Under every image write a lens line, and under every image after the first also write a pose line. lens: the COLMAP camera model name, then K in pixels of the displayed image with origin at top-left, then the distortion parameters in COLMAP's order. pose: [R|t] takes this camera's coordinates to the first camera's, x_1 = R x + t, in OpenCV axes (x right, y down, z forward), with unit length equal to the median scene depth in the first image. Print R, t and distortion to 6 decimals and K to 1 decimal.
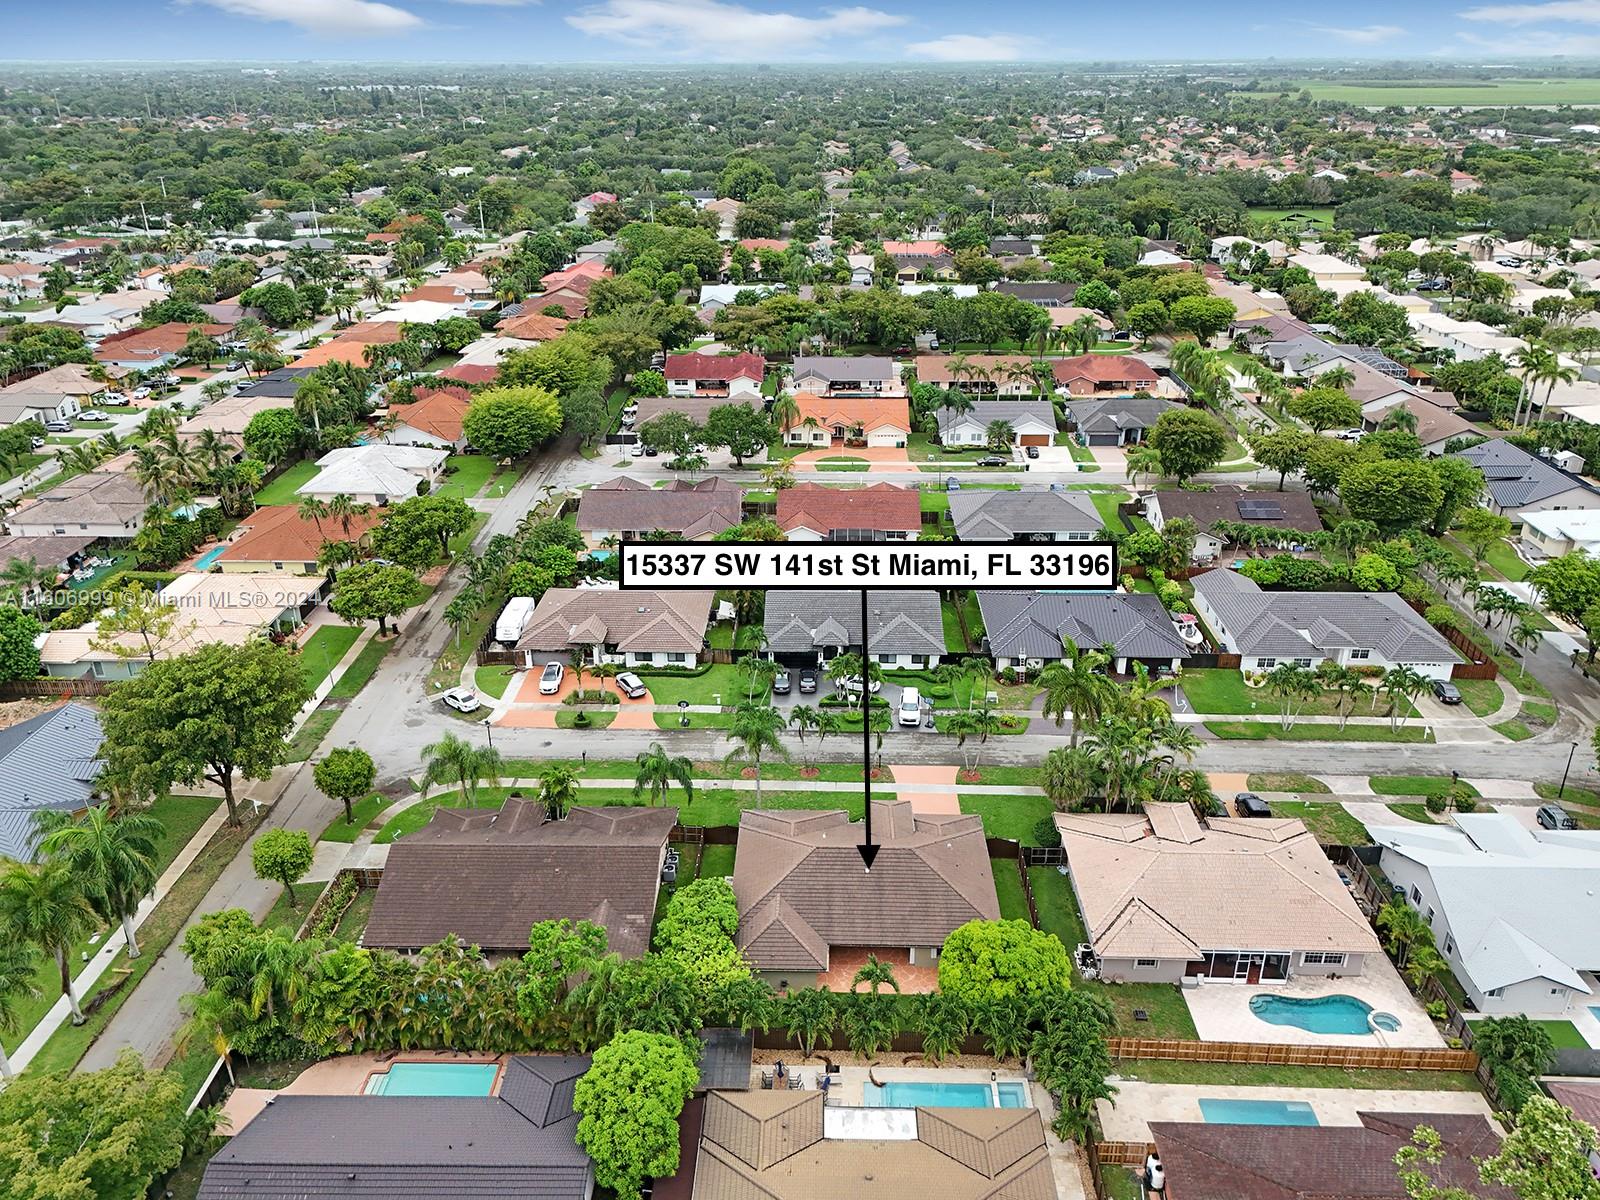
lens RADIAL K [[1132.1, 0, 800.0], [0, 1132.1, 600.0], [0, 0, 1]] dist [0.028636, -0.001303]
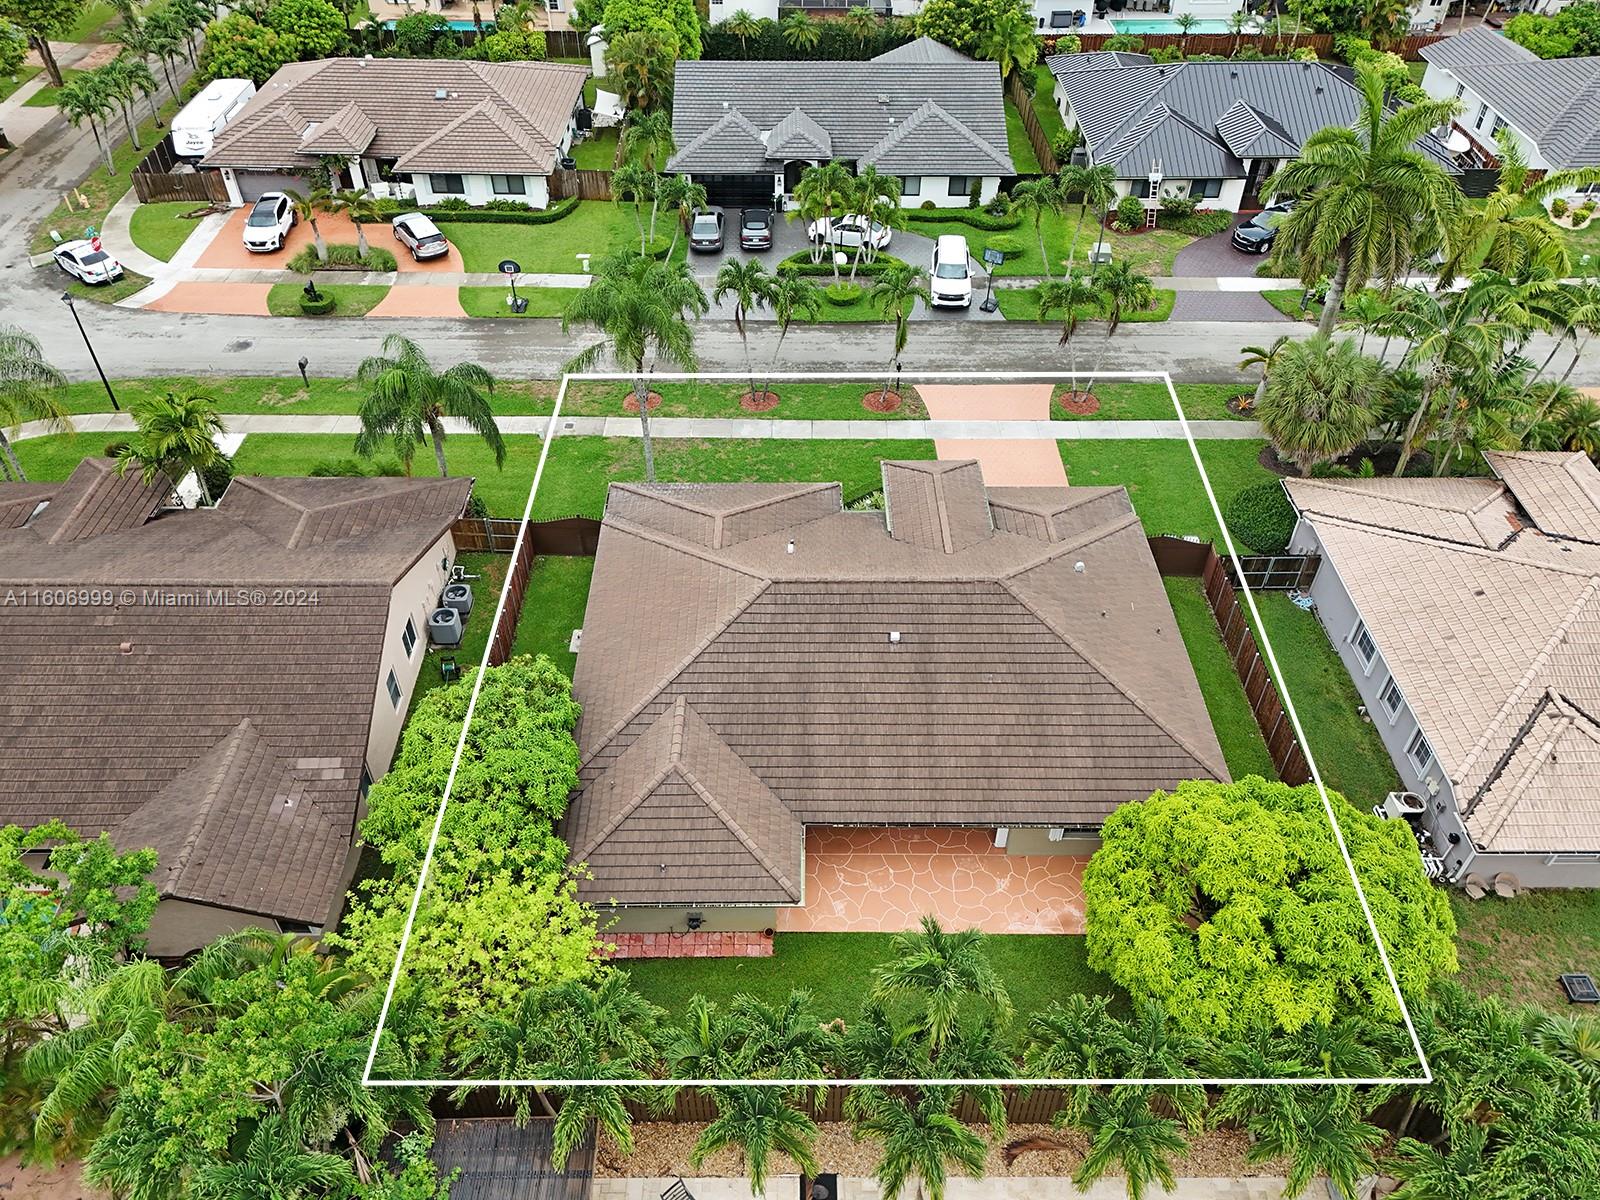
lens RADIAL K [[1196.4, 0, 800.0], [0, 1196.4, 600.0], [0, 0, 1]] dist [0.073196, -0.004197]
pose [[0.999420, -0.015303, 0.030429, 0.008261], [0.005118, 0.950718, 0.310014, 0.065049], [-0.033674, -0.309678, 0.950245, 0.424332]]
